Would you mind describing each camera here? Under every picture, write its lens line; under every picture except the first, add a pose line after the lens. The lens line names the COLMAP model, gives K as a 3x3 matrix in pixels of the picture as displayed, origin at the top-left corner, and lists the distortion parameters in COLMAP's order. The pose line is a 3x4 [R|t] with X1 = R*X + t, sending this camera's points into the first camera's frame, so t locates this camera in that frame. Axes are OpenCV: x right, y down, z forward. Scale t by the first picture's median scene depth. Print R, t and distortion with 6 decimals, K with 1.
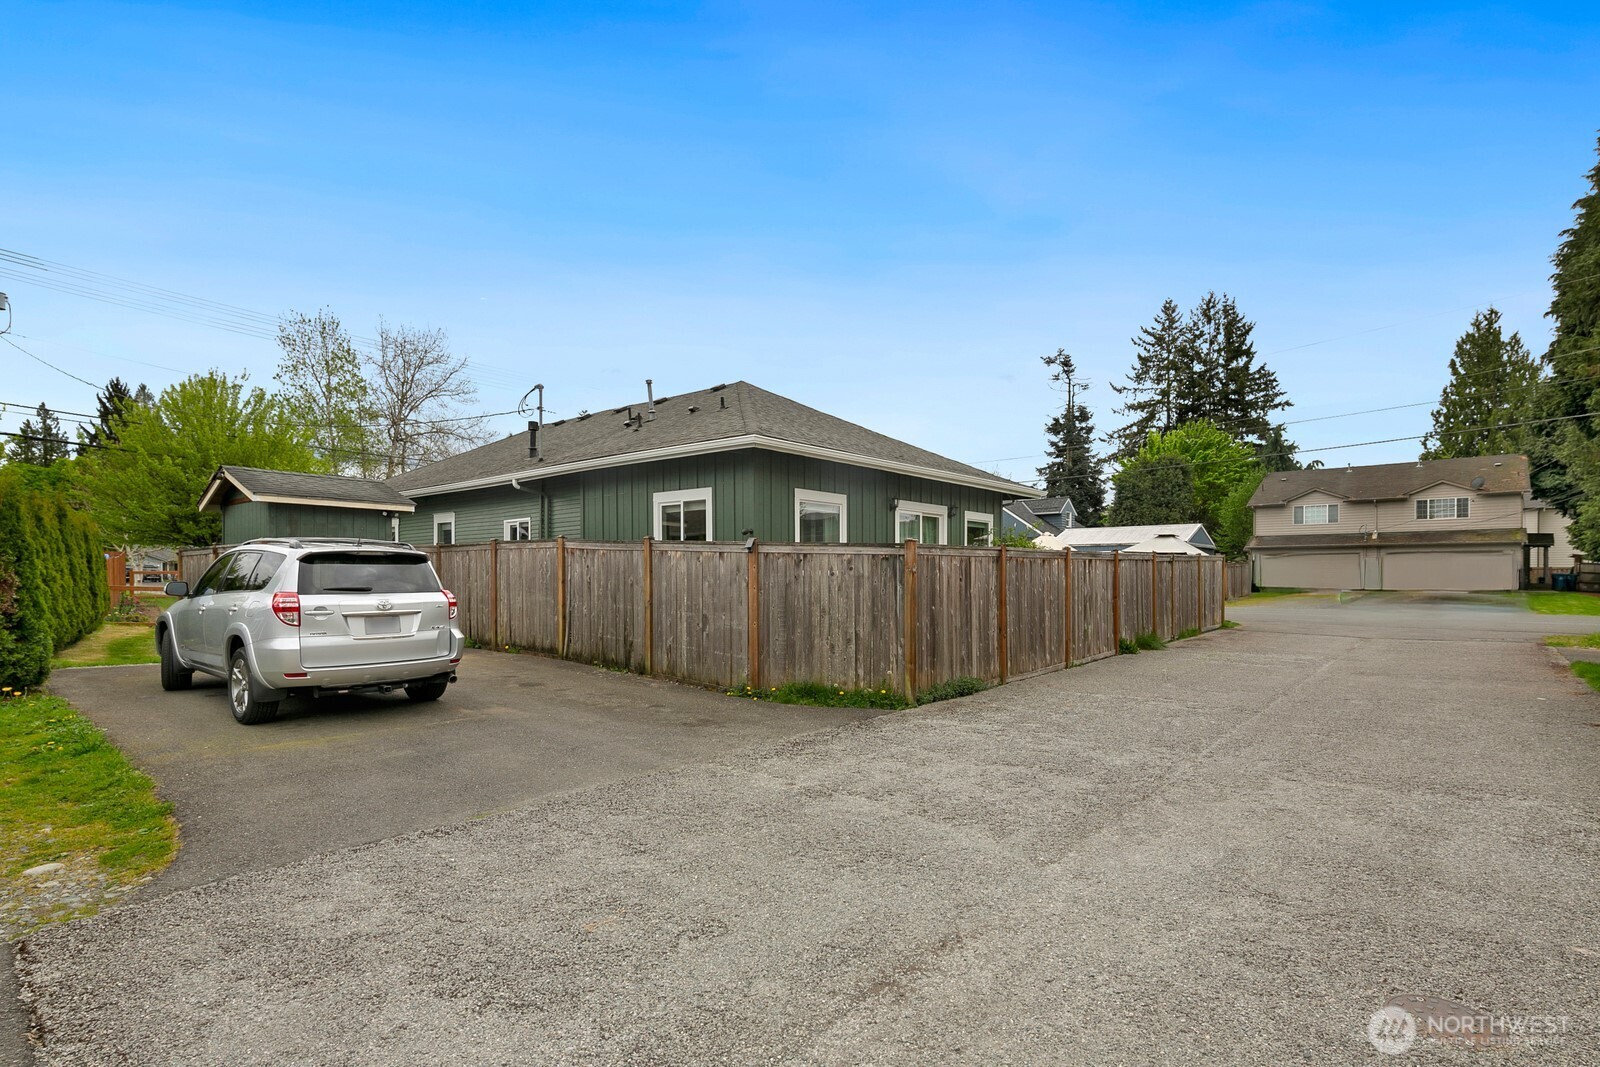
lens RADIAL K [[771.8, 0, 785.9], [0, 771.8, 577.2], [0, 0, 1]] dist [-0.000321, -0.004071]
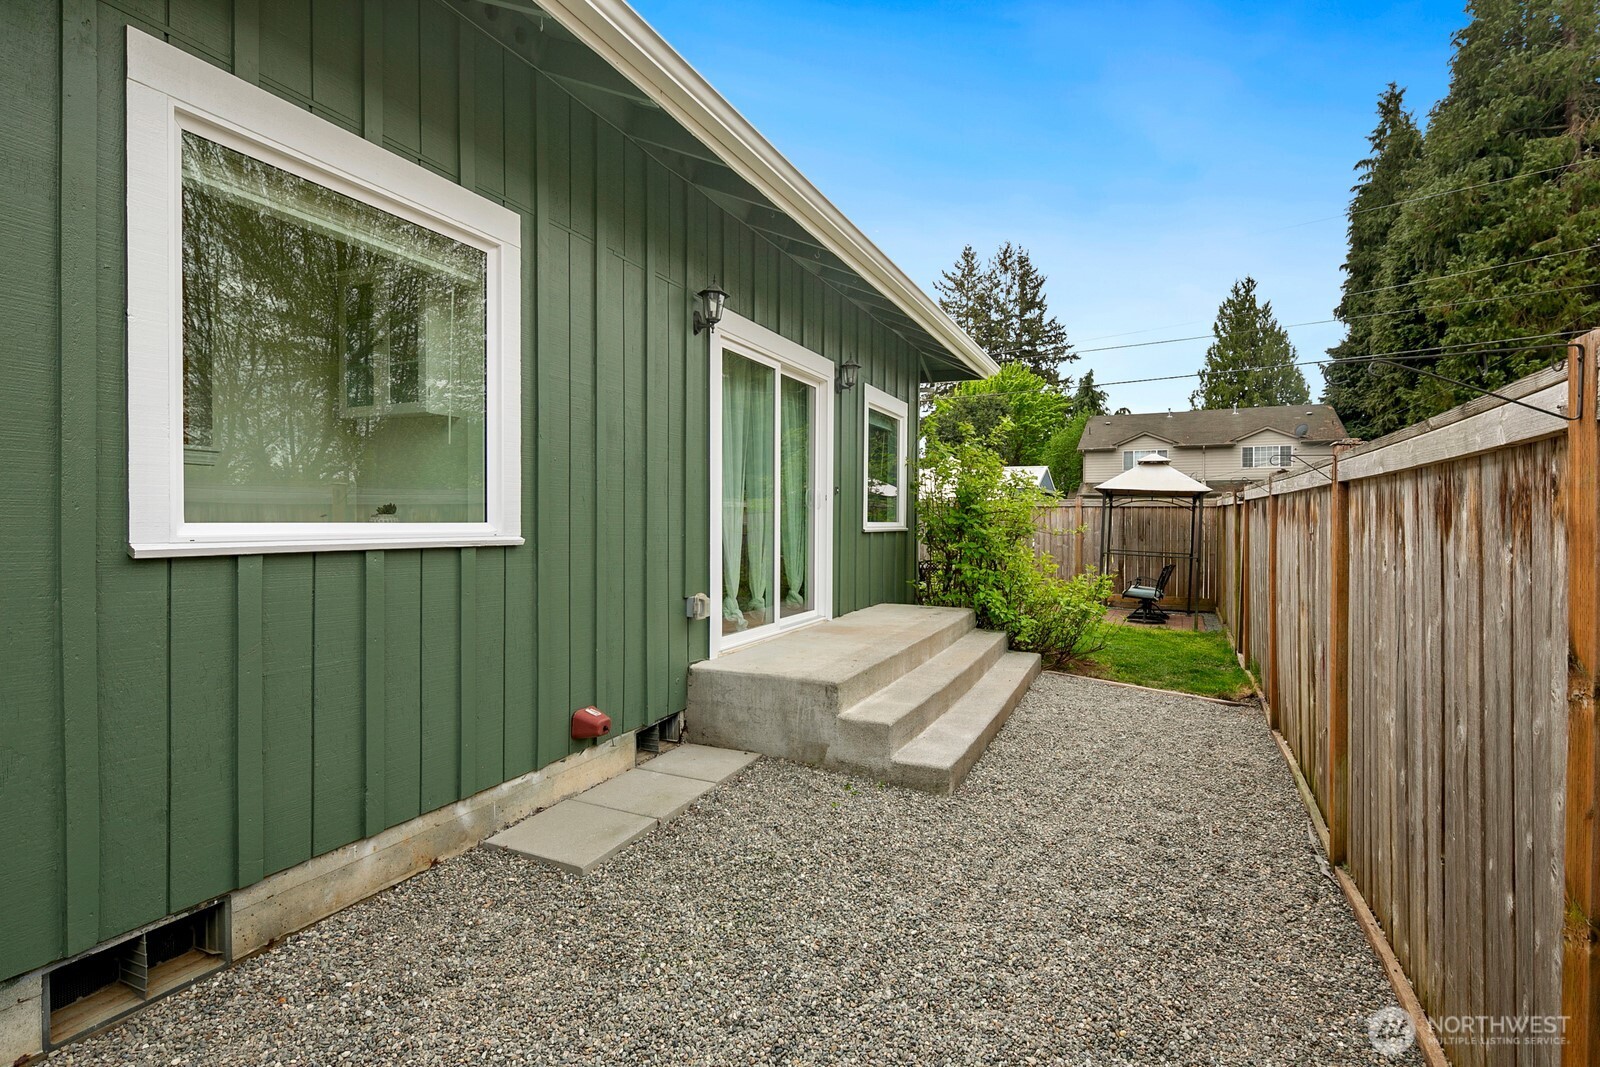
lens RADIAL K [[771.8, 0, 805.2], [0, 771.8, 525.9], [0, 0, 1]] dist [-0.000321, -0.004071]
pose [[0.958668, 0.003678, 0.284502, 0.015063], [-0.004552, 0.999987, 0.002409, -0.001343], [-0.284489, -0.003604, 0.958672, 0.116038]]
